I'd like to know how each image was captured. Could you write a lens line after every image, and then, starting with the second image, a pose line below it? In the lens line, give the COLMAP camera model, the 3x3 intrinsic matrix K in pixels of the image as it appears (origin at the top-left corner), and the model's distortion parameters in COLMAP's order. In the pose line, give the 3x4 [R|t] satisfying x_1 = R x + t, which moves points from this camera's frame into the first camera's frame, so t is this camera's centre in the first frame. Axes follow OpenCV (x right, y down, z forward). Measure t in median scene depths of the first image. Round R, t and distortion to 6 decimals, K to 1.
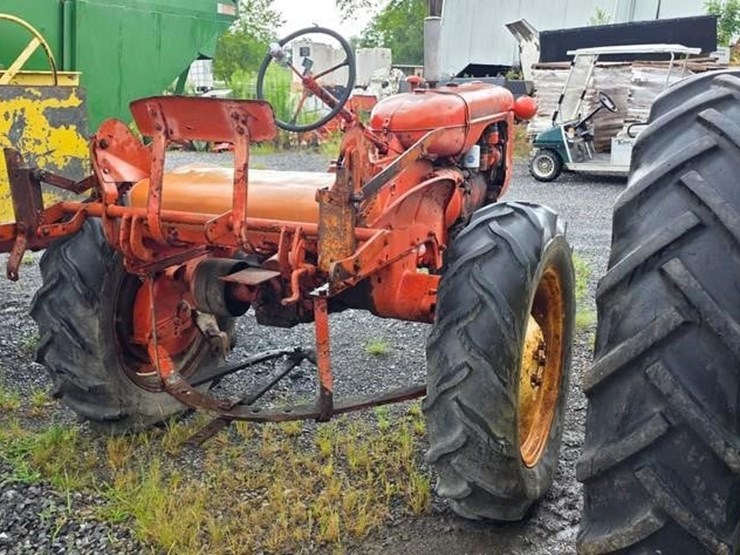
lens RADIAL K [[807.2, 0, 367.7], [0, 807.2, 283.5], [0, 0, 1]] dist [0.045882, 0.000000]
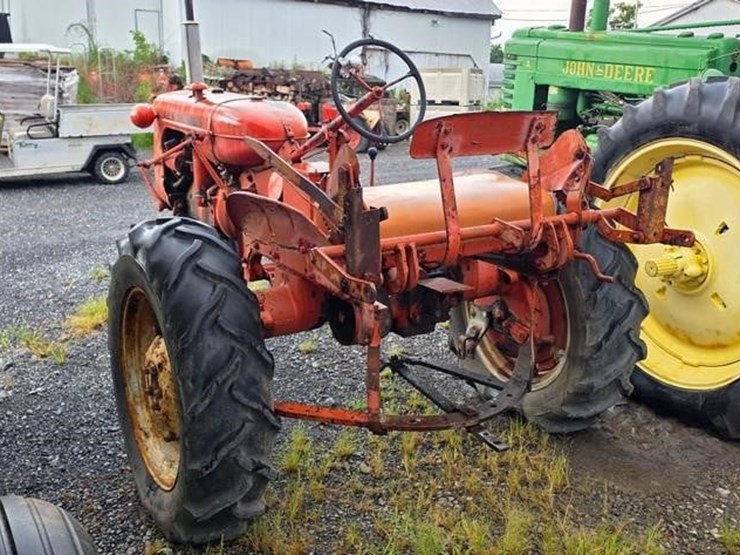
lens RADIAL K [[807.2, 0, 363.3], [0, 807.2, 275.3], [0, 0, 1]] dist [0.045882, 0.000000]
pose [[0.552038, -0.209556, 0.807057, -0.918143], [0.212293, 0.971330, 0.107000, -0.136573], [-0.806341, 0.112264, 0.580699, 0.441240]]
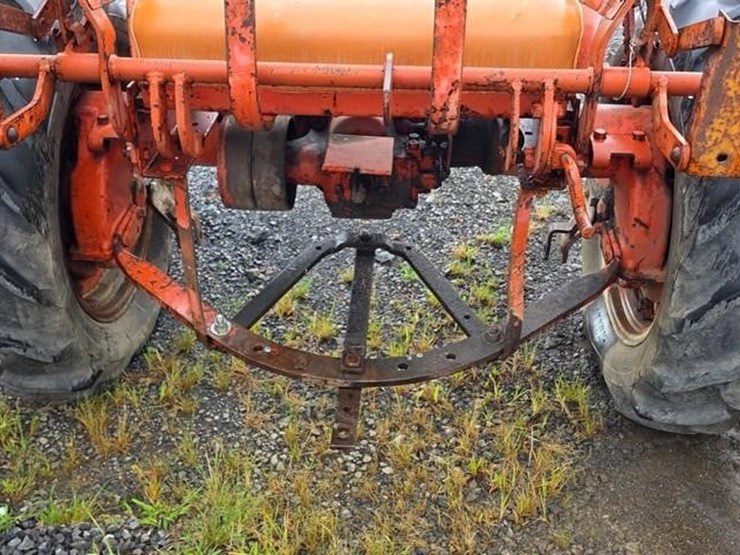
lens RADIAL K [[807.2, 0, 362.4], [0, 807.2, 263.7], [0, 0, 1]] dist [0.045882, 0.000000]
pose [[0.930097, -0.185193, 0.317212, -0.311211], [0.085050, 0.948709, 0.304494, -0.100446], [-0.357333, -0.256230, 0.898142, 0.402380]]
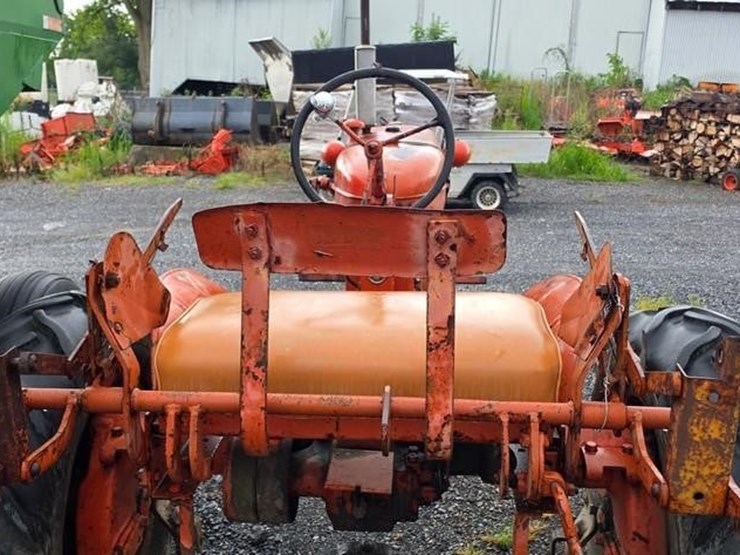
lens RADIAL K [[807.2, 0, 368.2], [0, 807.2, 269.3], [0, 0, 1]] dist [0.045882, 0.000000]
pose [[0.929741, -0.073146, 0.360875, -0.316733], [0.084177, 0.996339, -0.014920, -0.136998], [-0.358463, 0.044249, 0.932495, 0.372126]]
